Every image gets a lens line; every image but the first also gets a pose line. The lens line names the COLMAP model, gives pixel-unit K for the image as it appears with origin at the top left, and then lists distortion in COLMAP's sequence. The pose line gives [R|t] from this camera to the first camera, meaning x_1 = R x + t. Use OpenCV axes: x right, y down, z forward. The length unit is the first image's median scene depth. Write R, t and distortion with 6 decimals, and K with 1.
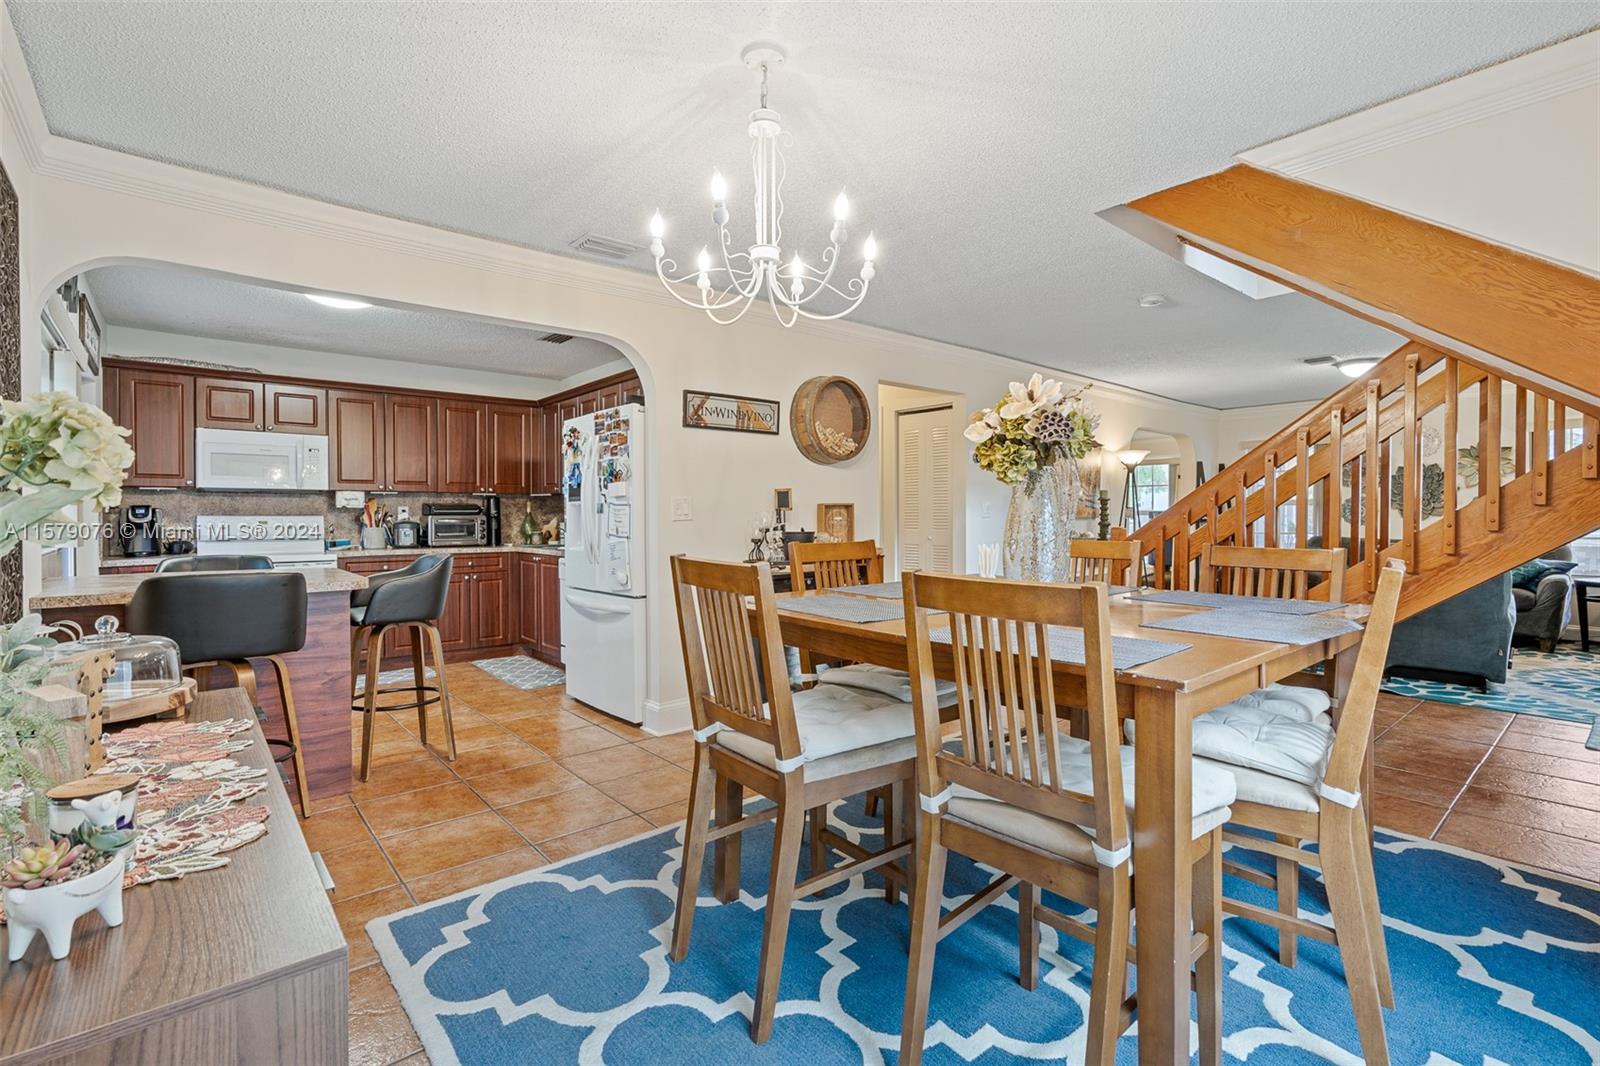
lens RADIAL K [[727.8, 0, 794.7], [0, 727.8, 521.3], [0, 0, 1]] dist [-0.006633, 0.003129]
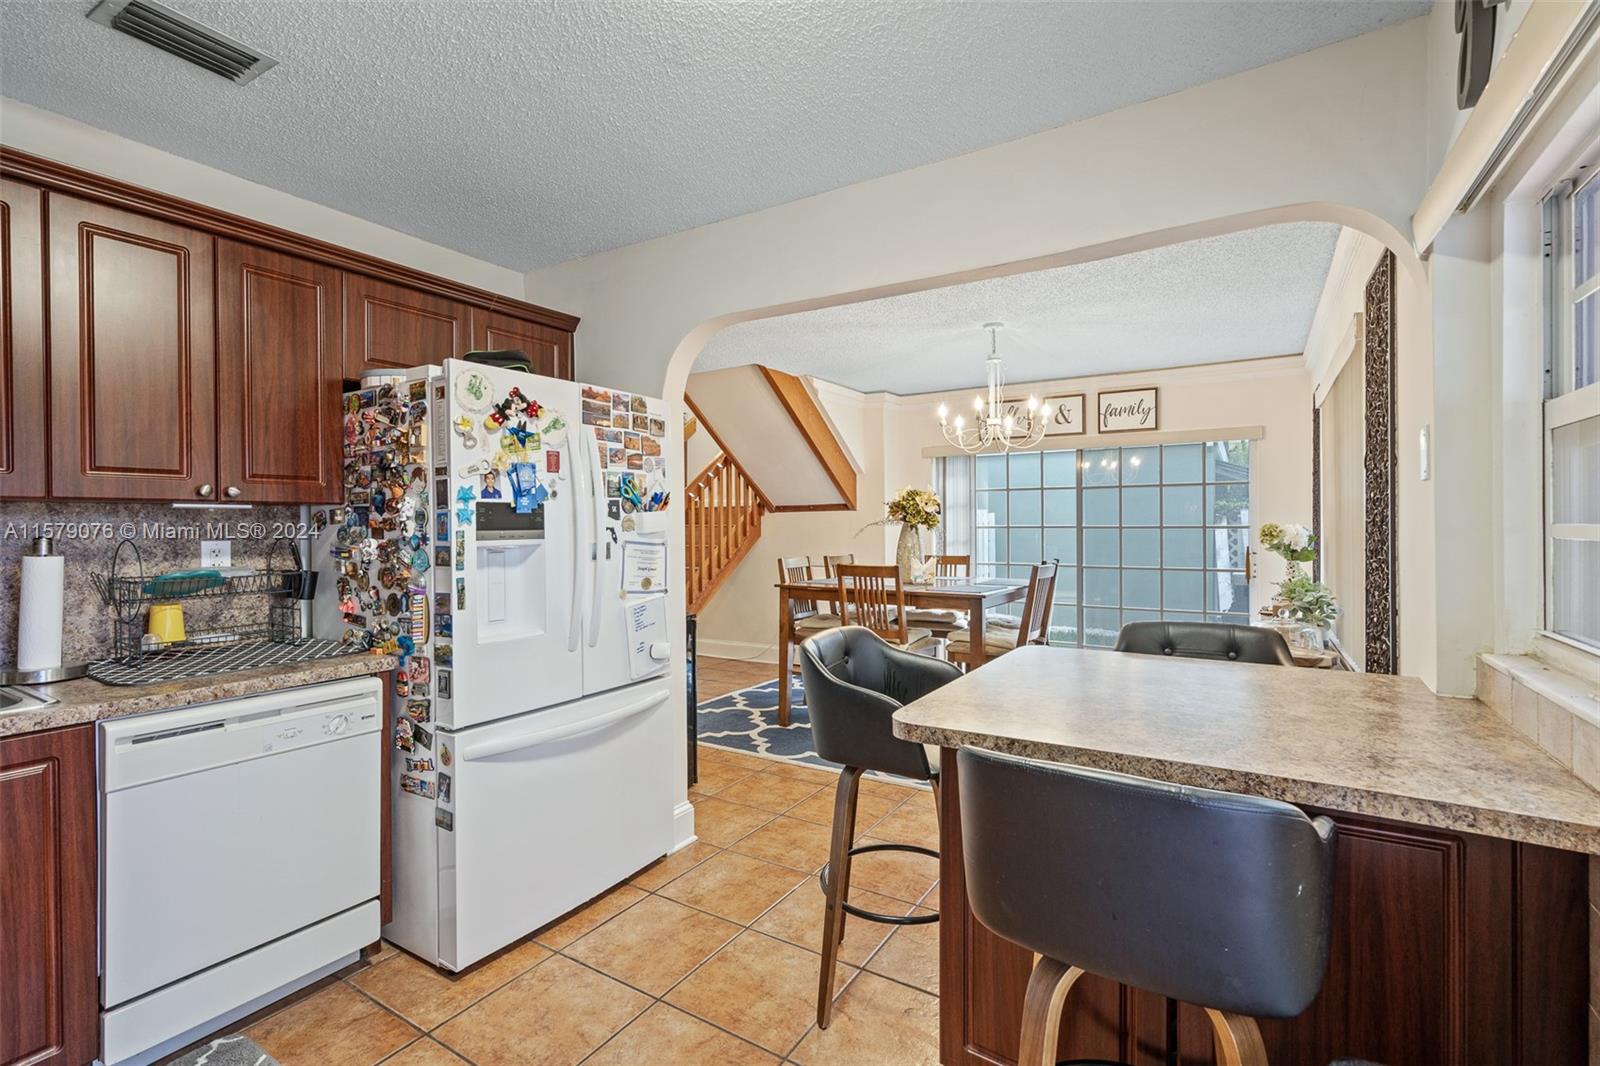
lens RADIAL K [[727.8, 0, 797.9], [0, 727.8, 528.4], [0, 0, 1]] dist [-0.006633, 0.003129]
pose [[-0.301380, 0.001637, 0.953503, -0.659425], [0.015462, 0.999875, 0.003170, -0.026779], [-0.953379, 0.015698, -0.301368, 0.768588]]
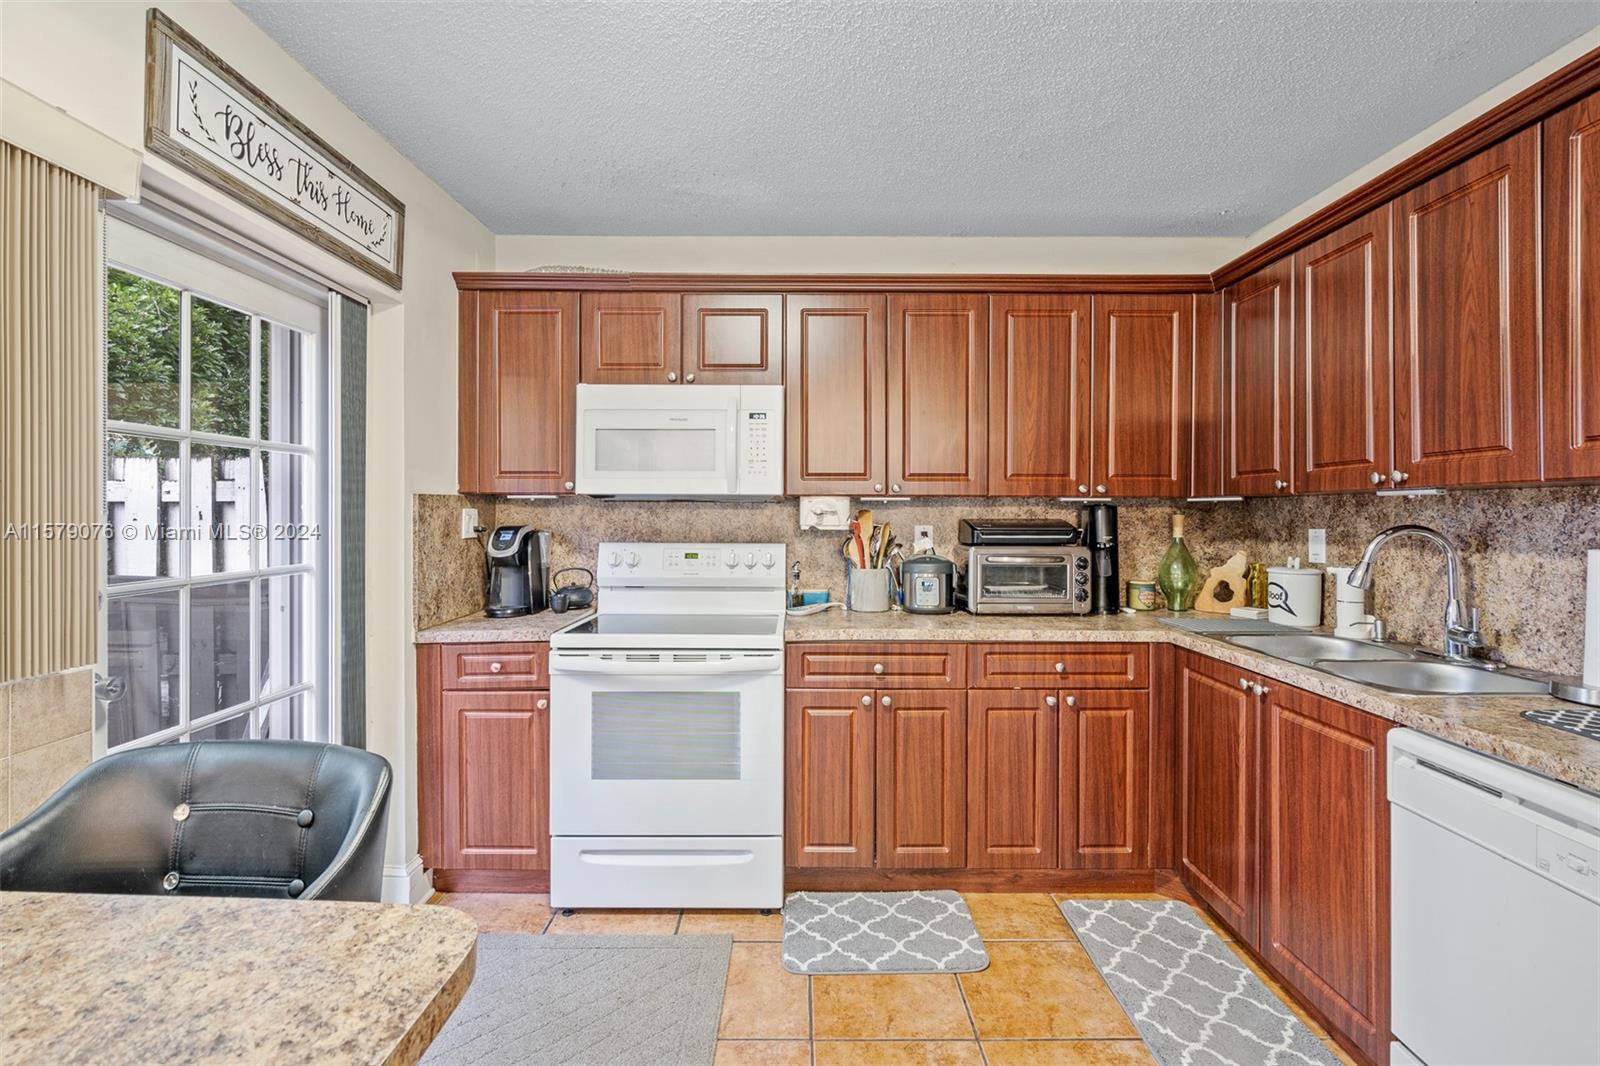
lens RADIAL K [[727.8, 0, 791.3], [0, 727.8, 513.3], [0, 0, 1]] dist [-0.006633, 0.003129]
pose [[0.755600, 0.006909, -0.654997, -0.297968], [-0.010803, 0.999940, -0.001914, -0.028365], [0.654944, 0.008522, 0.755629, 0.598588]]
